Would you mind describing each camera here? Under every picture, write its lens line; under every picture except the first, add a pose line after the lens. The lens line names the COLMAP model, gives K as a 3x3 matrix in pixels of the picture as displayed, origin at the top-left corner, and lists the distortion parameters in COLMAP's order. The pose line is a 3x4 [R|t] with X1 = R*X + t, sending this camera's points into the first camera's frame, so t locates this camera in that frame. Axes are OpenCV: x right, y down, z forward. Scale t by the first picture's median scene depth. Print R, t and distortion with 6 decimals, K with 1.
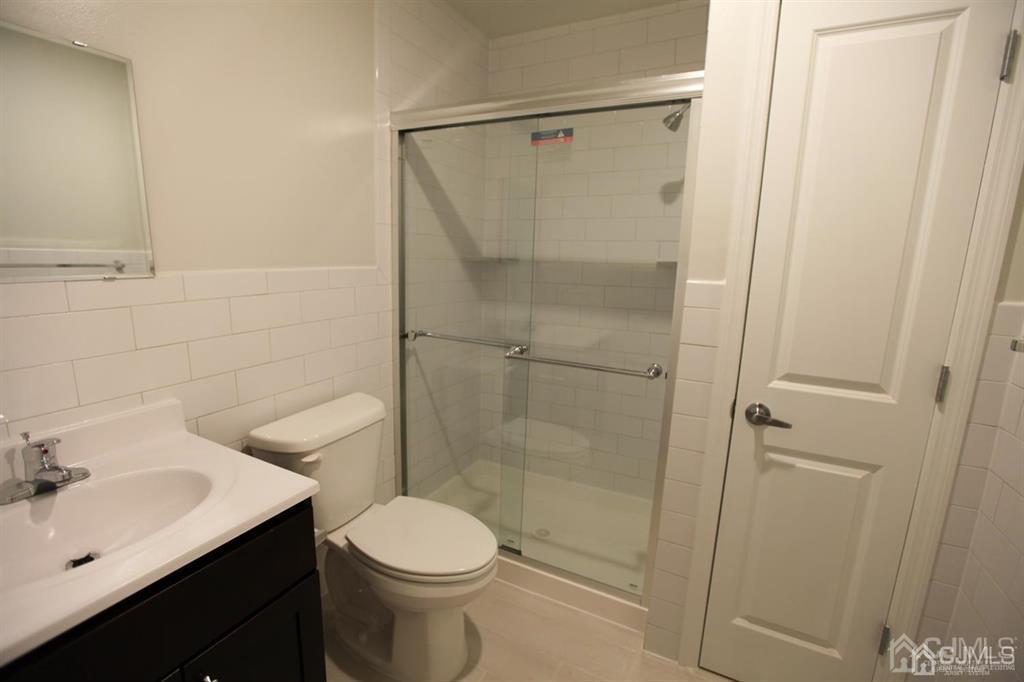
lens RADIAL K [[464.4, 0, 512.0], [0, 464.4, 341.0], [0, 0, 1]] dist [-0.062014, 0.023318]
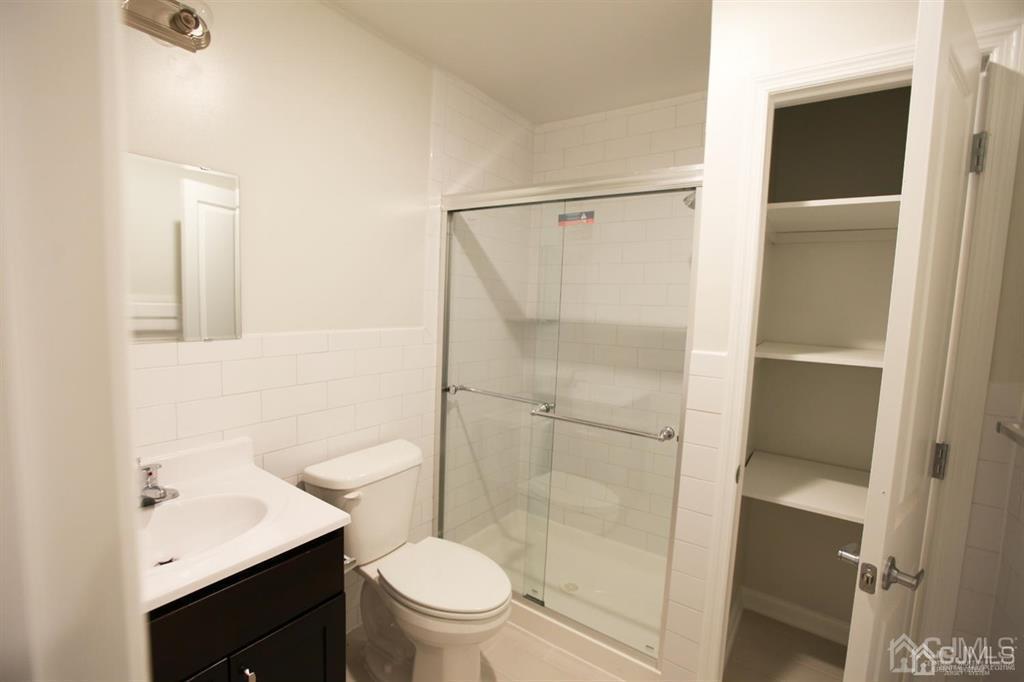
lens RADIAL K [[464.4, 0, 512.0], [0, 464.4, 341.0], [0, 0, 1]] dist [-0.062014, 0.023318]
pose [[0.990037, 0.023304, -0.138867, 0.088452], [-0.037736, 0.994046, -0.102216, -0.022300], [0.135658, 0.106438, 0.985022, -0.098028]]
